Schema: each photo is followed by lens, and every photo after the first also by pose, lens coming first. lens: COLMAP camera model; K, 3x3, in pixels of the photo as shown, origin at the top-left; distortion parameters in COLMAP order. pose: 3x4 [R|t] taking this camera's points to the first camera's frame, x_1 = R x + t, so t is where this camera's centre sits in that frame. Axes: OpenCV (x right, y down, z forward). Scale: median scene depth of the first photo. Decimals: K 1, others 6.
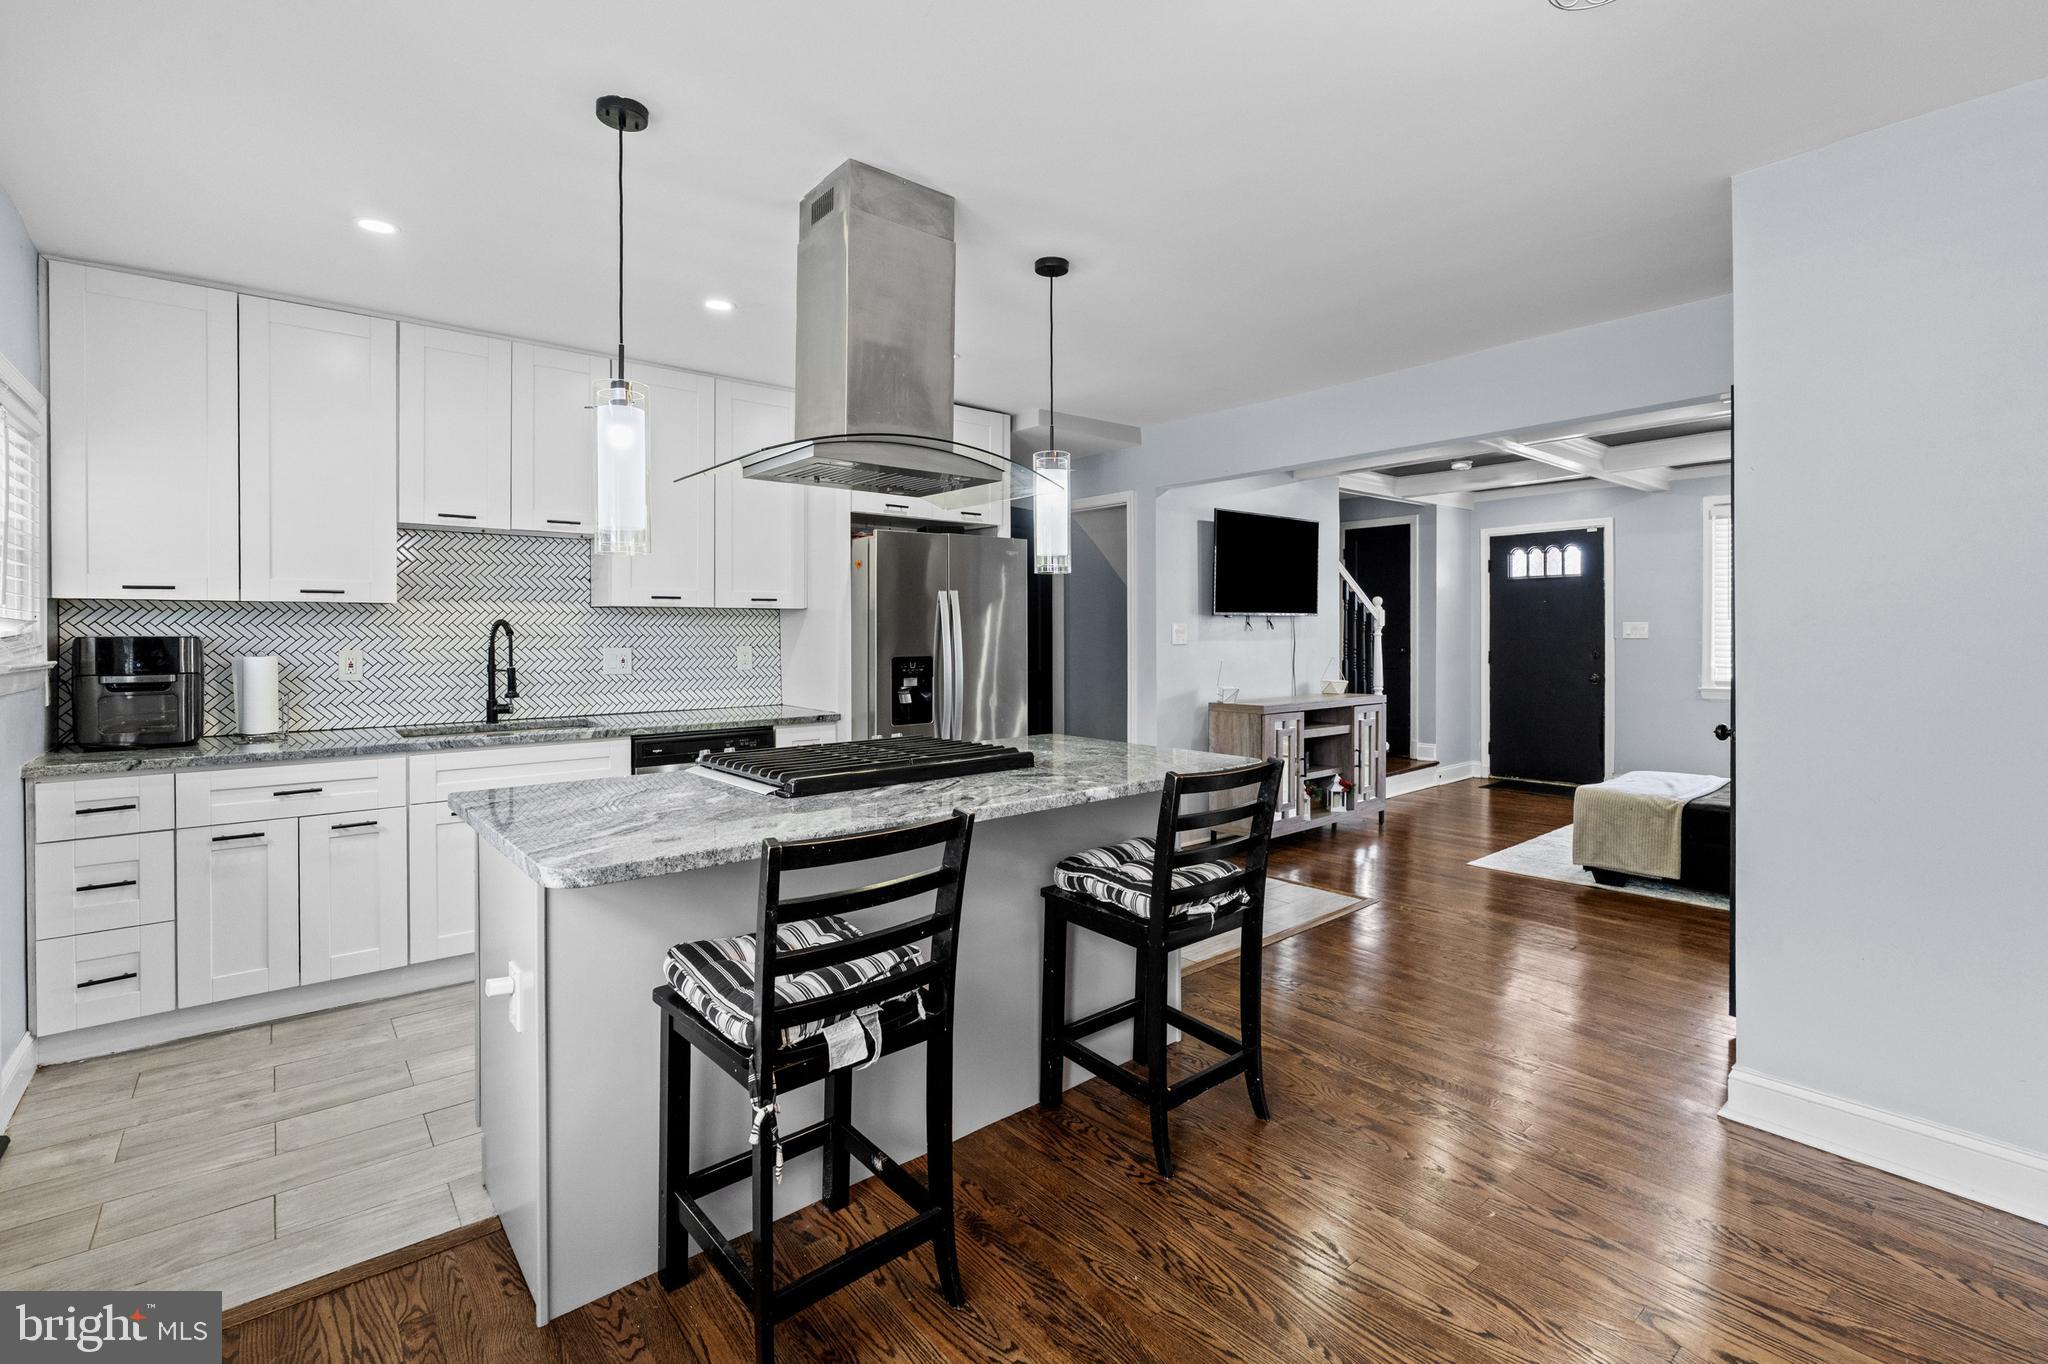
lens RADIAL K [[933.3, 0, 1023.7], [0, 933.3, 645.6], [0, 0, 1]] dist [-0.008860, 0.000272]
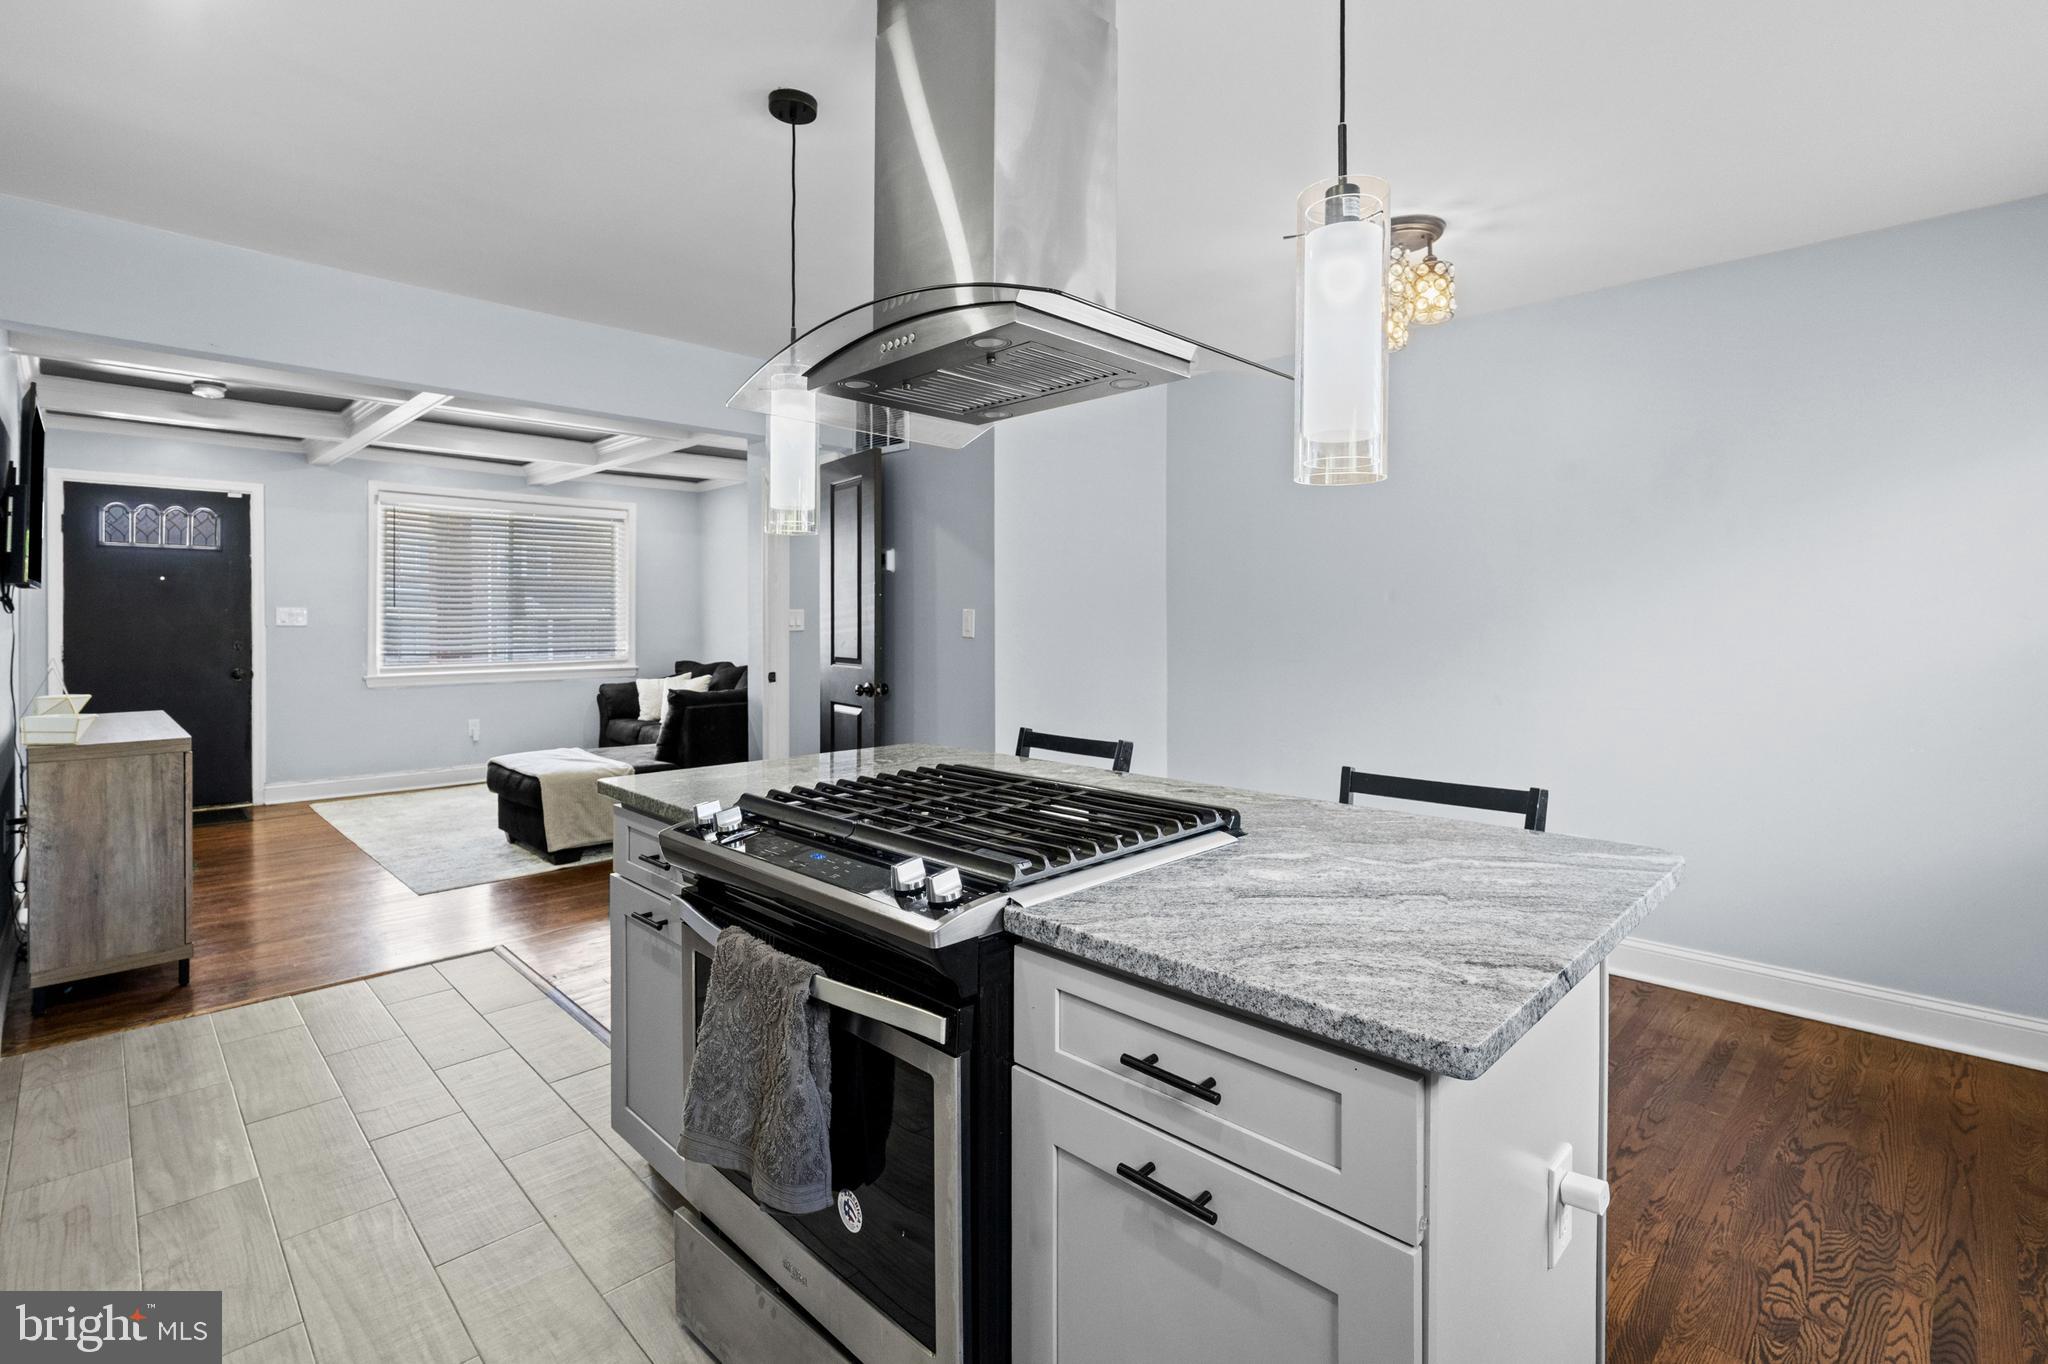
lens RADIAL K [[950.3, 0, 1027.2], [0, 950.3, 618.6], [0, 0, 1]] dist [-0.000423, 0.000185]
pose [[-0.077554, 0.002411, 0.996985, -0.394518], [0.012624, 0.999919, -0.001436, -0.005007], [-0.996908, 0.012475, -0.077579, 0.488425]]
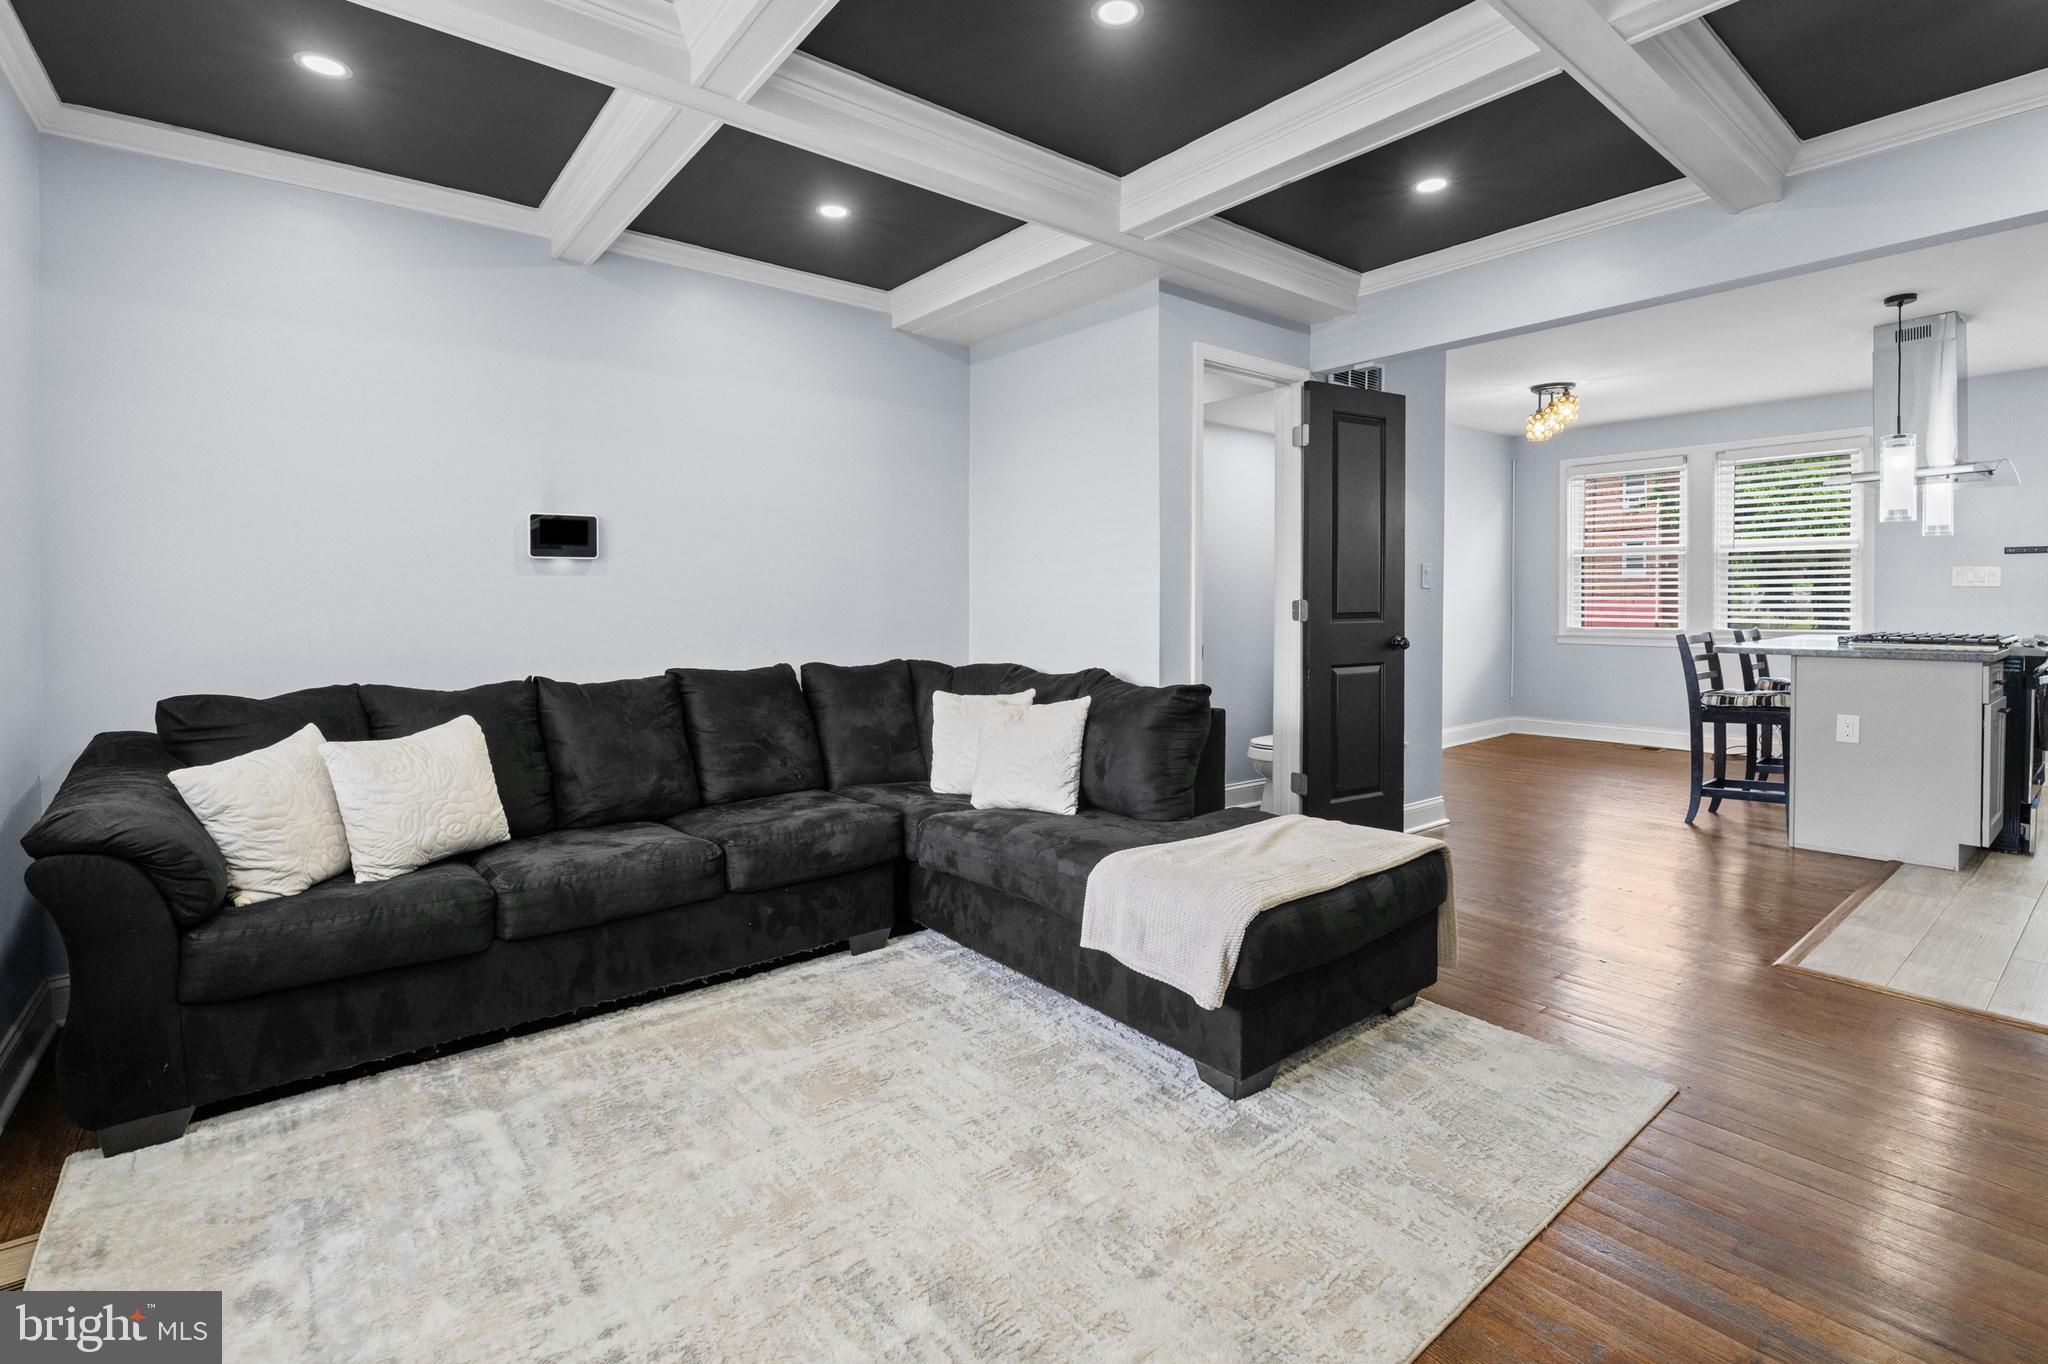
lens RADIAL K [[922.1, 0, 1015.2], [0, 922.1, 614.1], [0, 0, 1]] dist [-0.007672, 0.000088]
pose [[-0.999496, 0.007841, 0.030746, 0.724145], [0.008732, 0.999543, 0.028929, 0.005202], [-0.030506, 0.029182, -0.999109, 1.331463]]
